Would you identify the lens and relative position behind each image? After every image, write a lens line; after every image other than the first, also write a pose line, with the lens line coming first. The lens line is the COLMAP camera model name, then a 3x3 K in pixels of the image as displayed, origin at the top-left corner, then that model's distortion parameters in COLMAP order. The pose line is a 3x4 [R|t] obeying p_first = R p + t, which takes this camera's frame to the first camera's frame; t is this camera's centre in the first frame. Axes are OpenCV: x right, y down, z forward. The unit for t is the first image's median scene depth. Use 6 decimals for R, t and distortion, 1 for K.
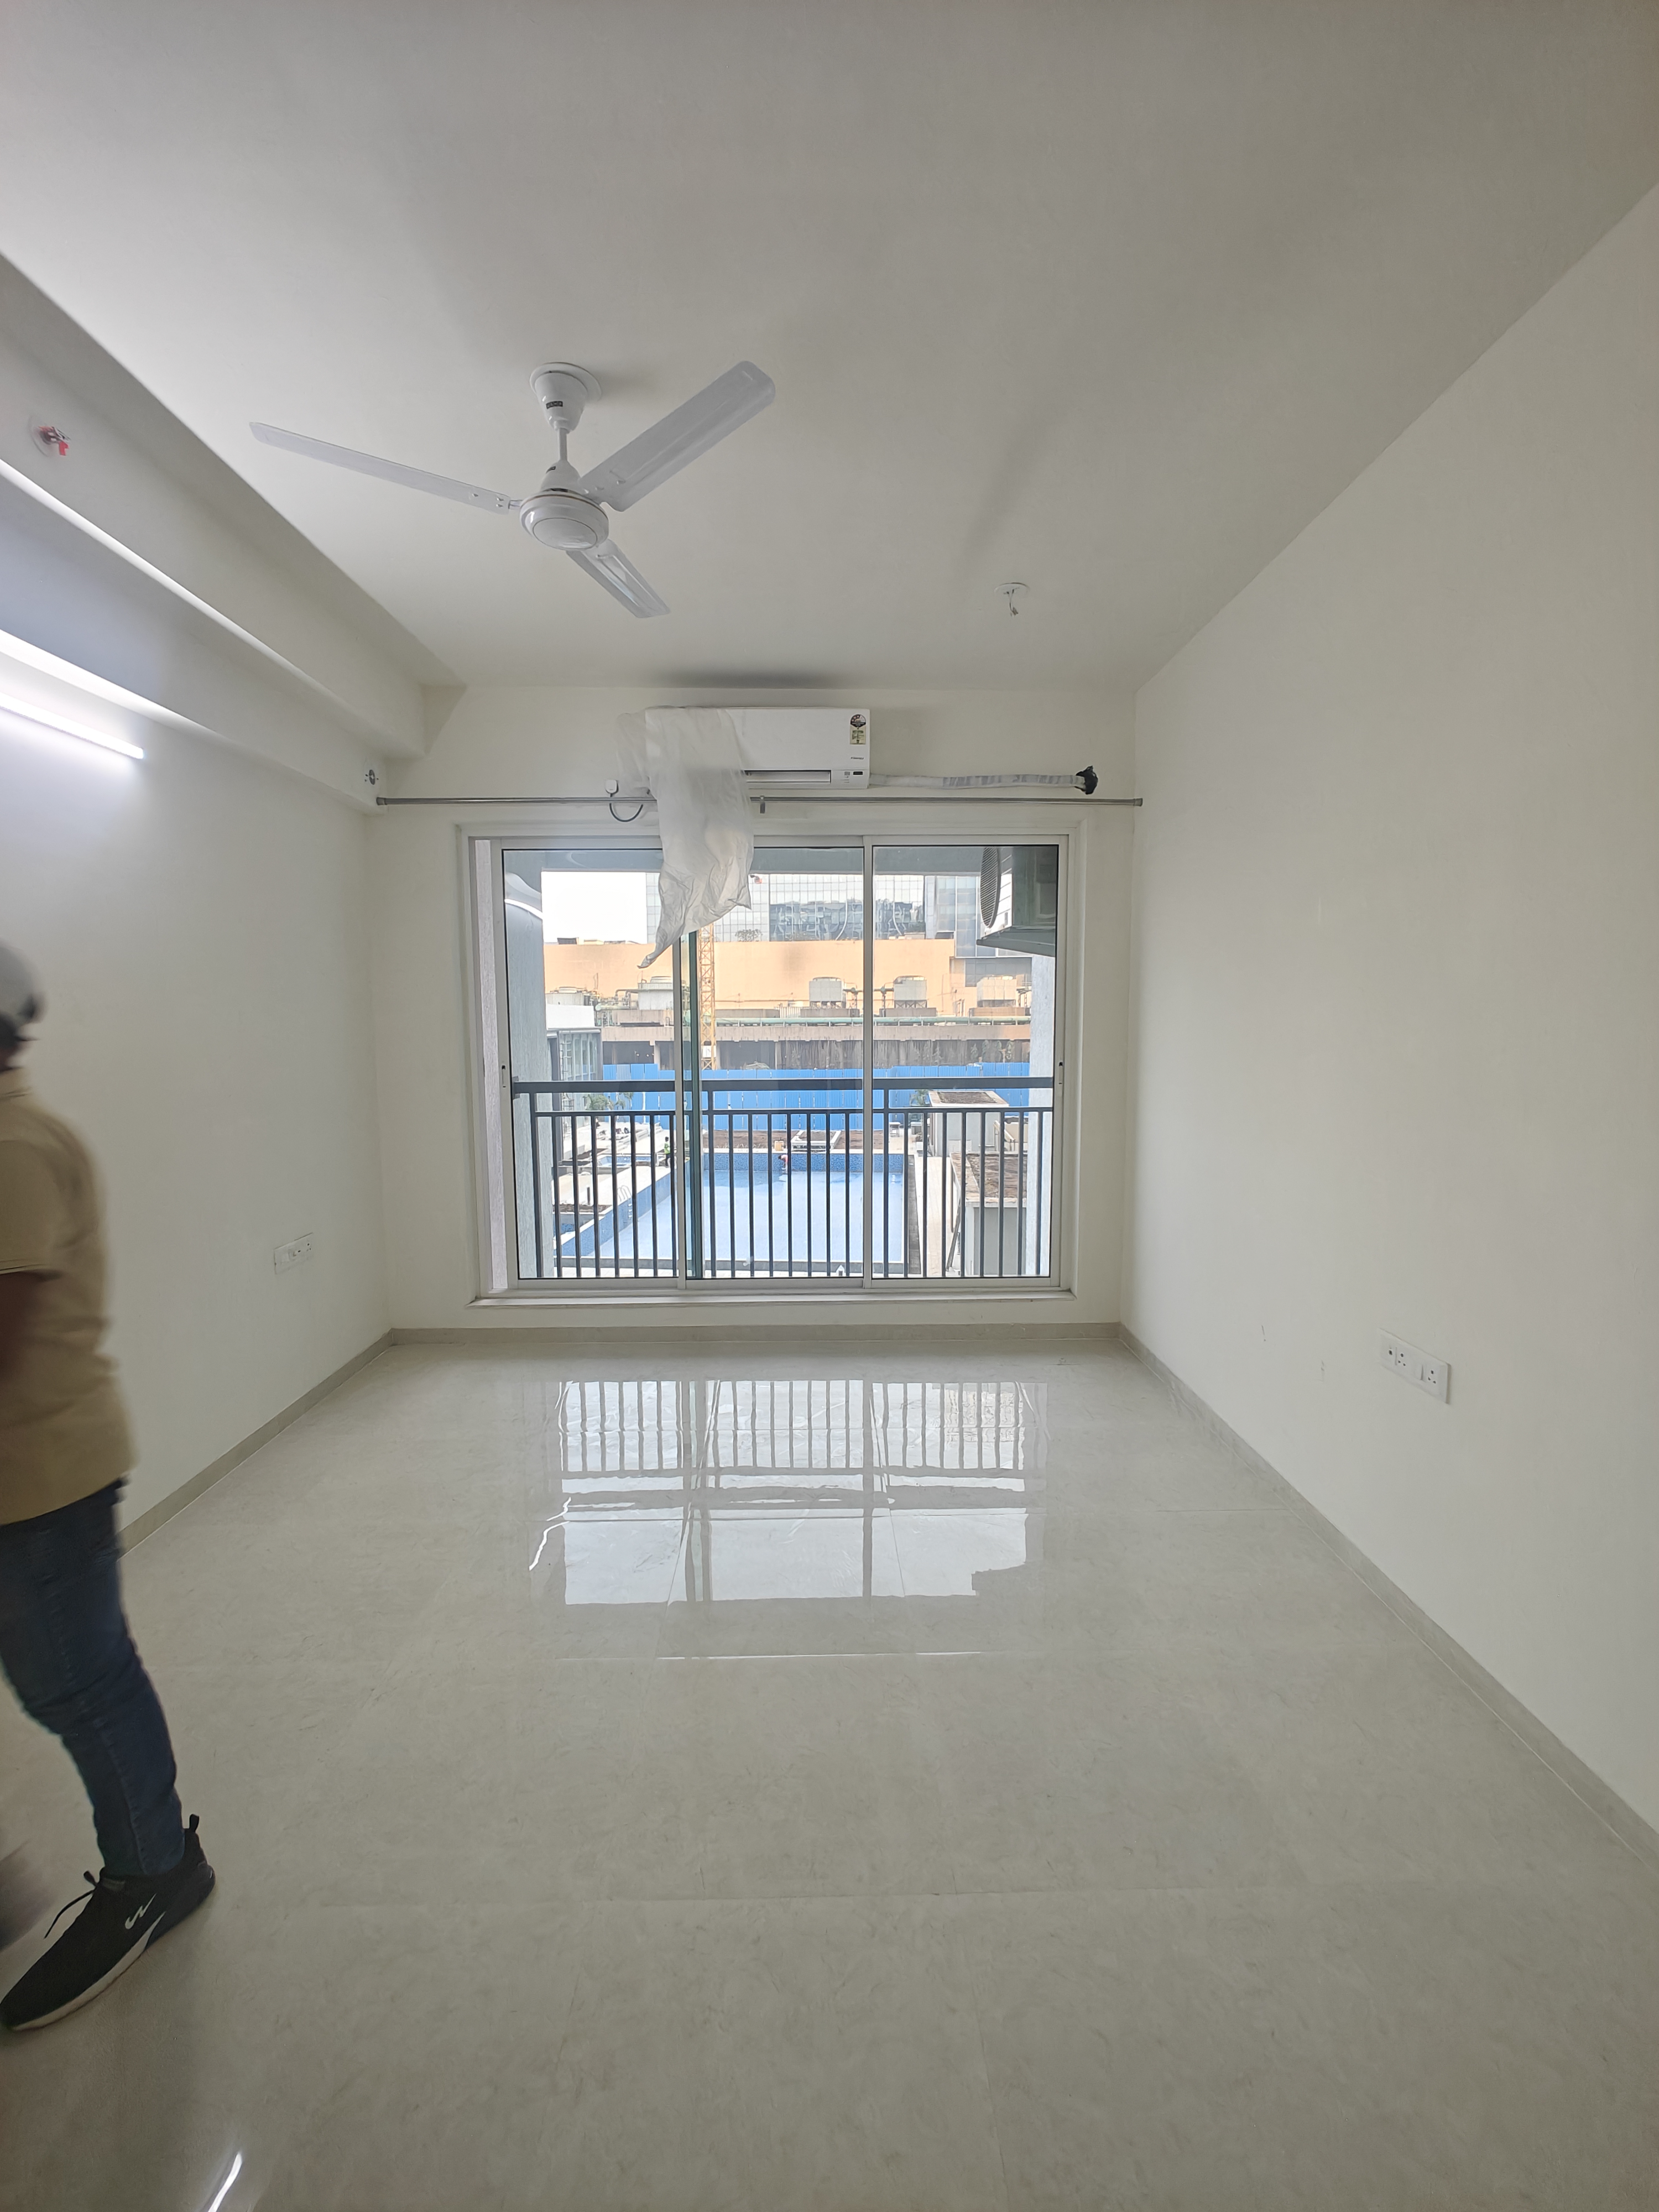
lens RADIAL K [[931.6, 0, 842.5], [0, 931.6, 1110.2], [0, 0, 1]] dist [-0.004468, -0.000537]
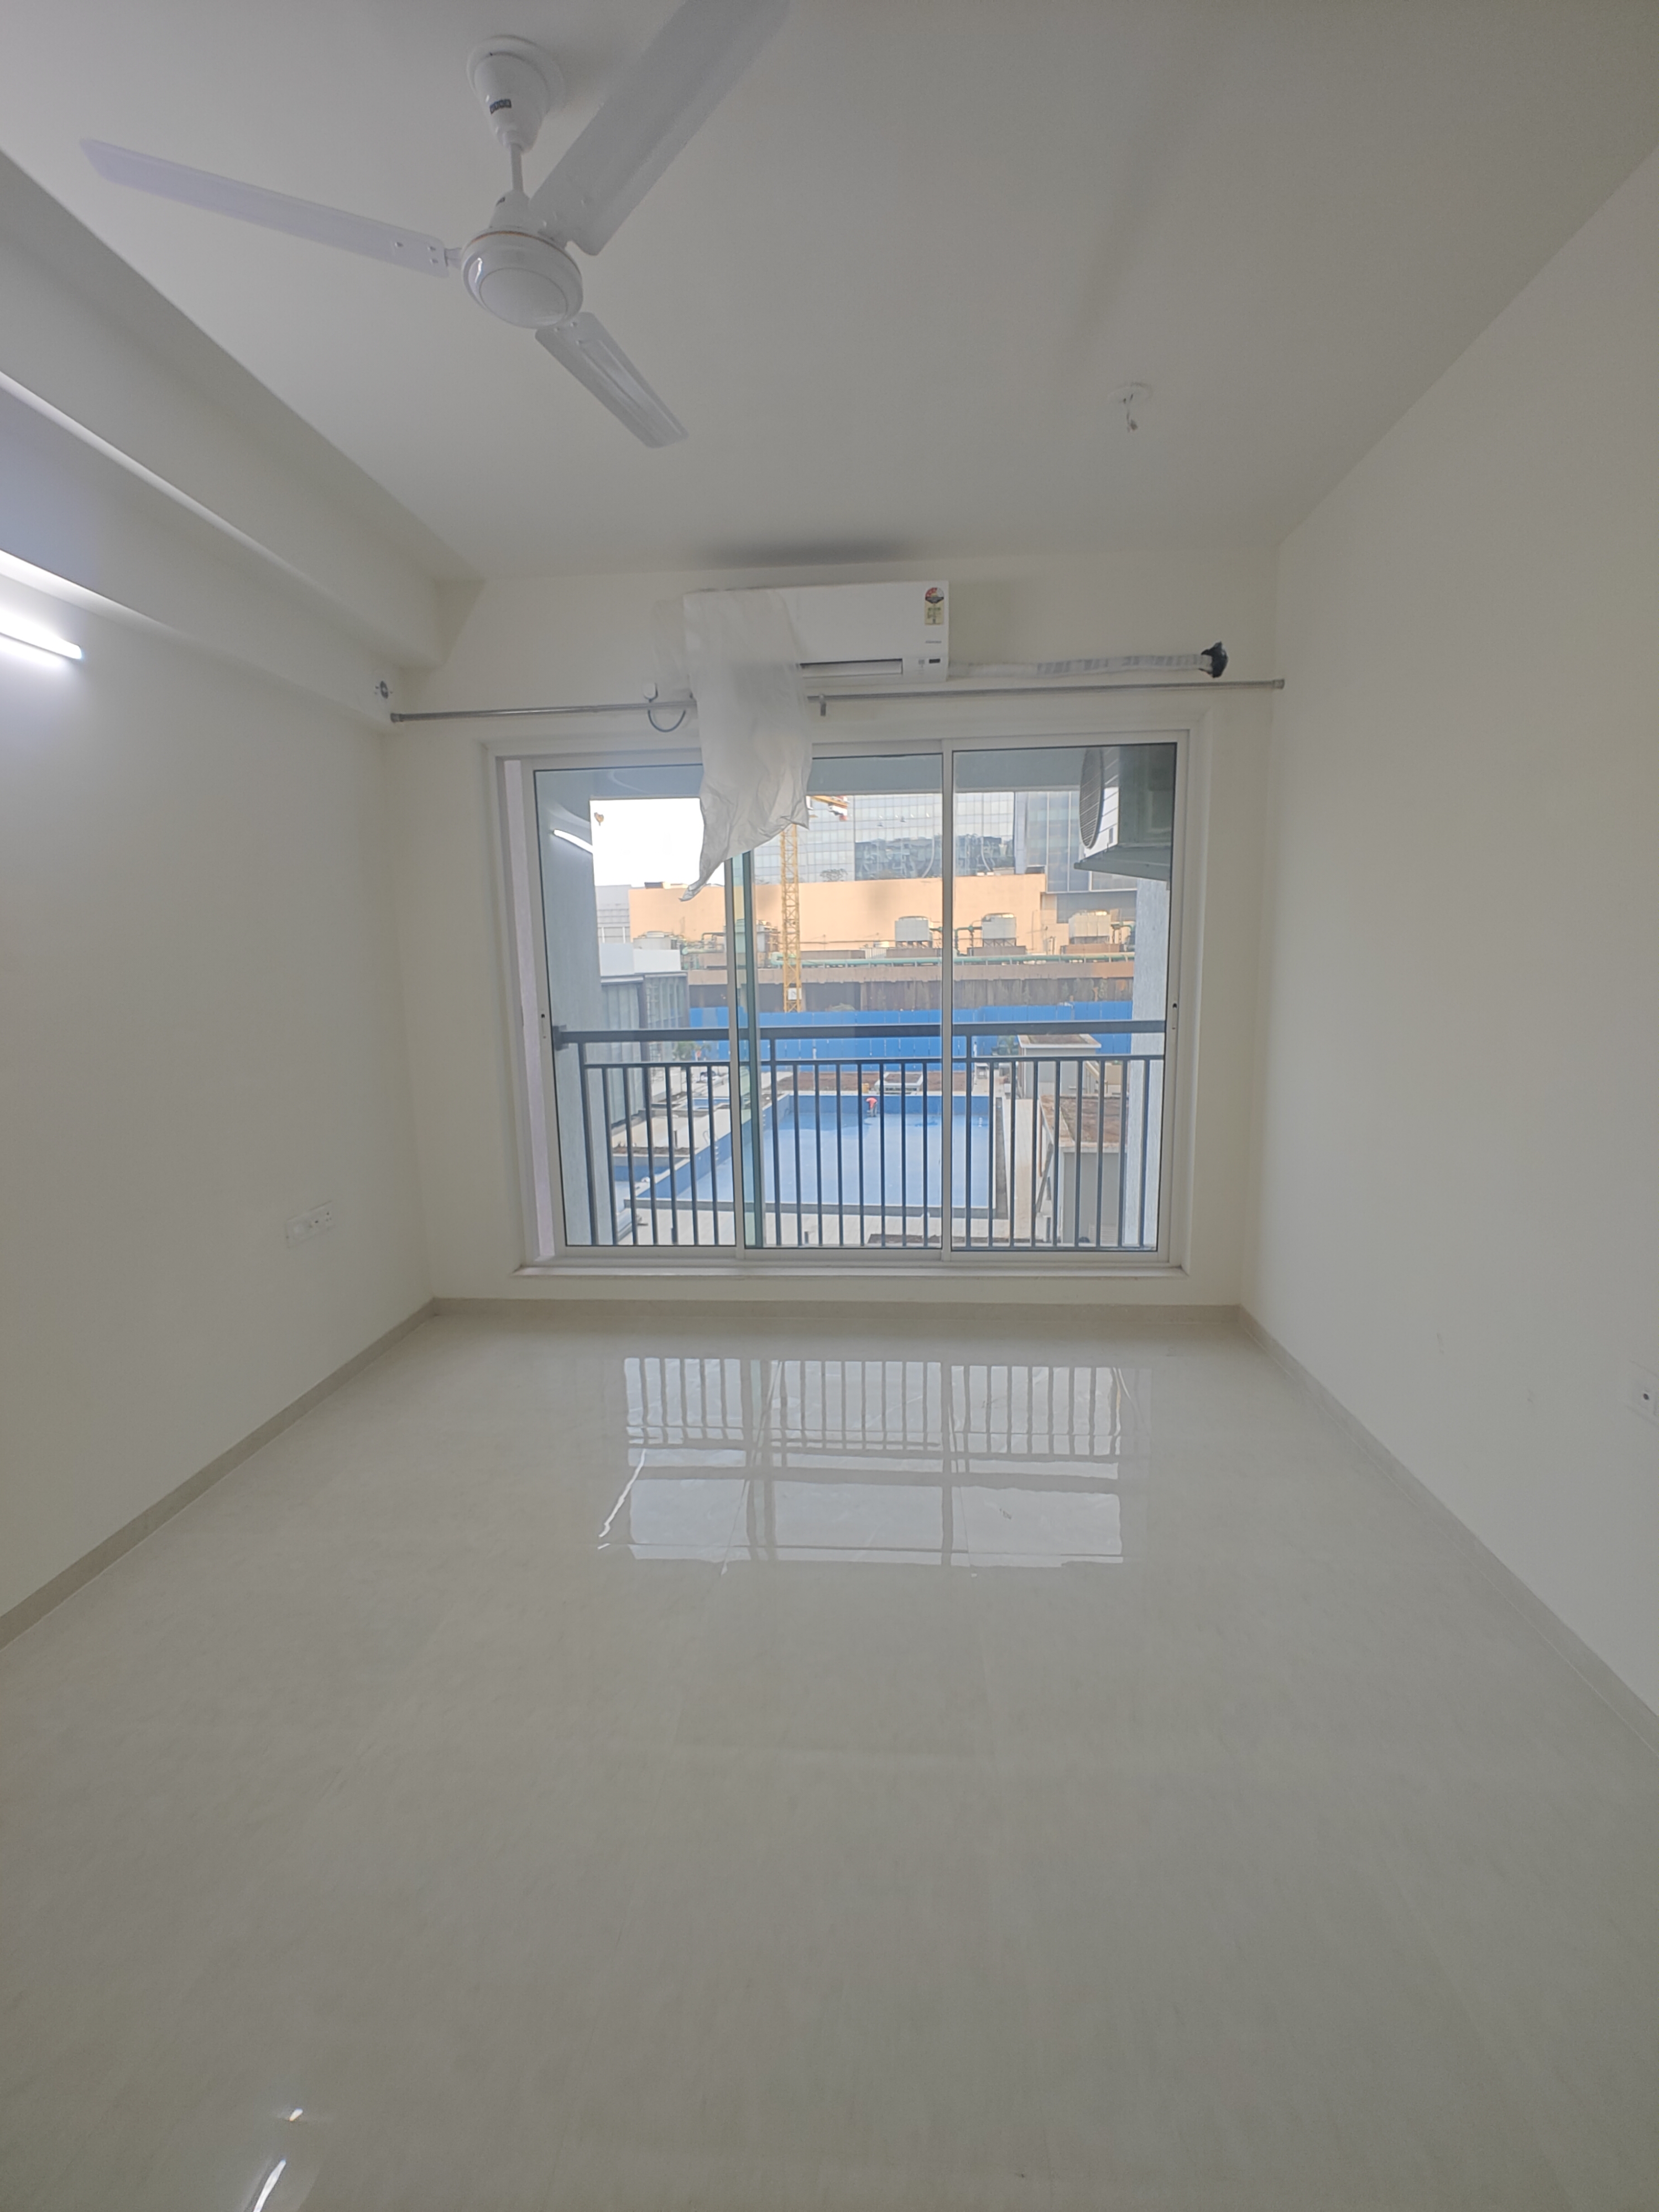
lens RADIAL K [[931.6, 0, 836.4], [0, 931.6, 1110.5], [0, 0, 1]] dist [-0.004468, -0.000537]
pose [[0.995081, 0.000740, -0.099057, 0.010786], [0.005499, 0.998017, 0.062703, -0.009393], [0.098907, -0.062940, 0.993104, 0.120578]]
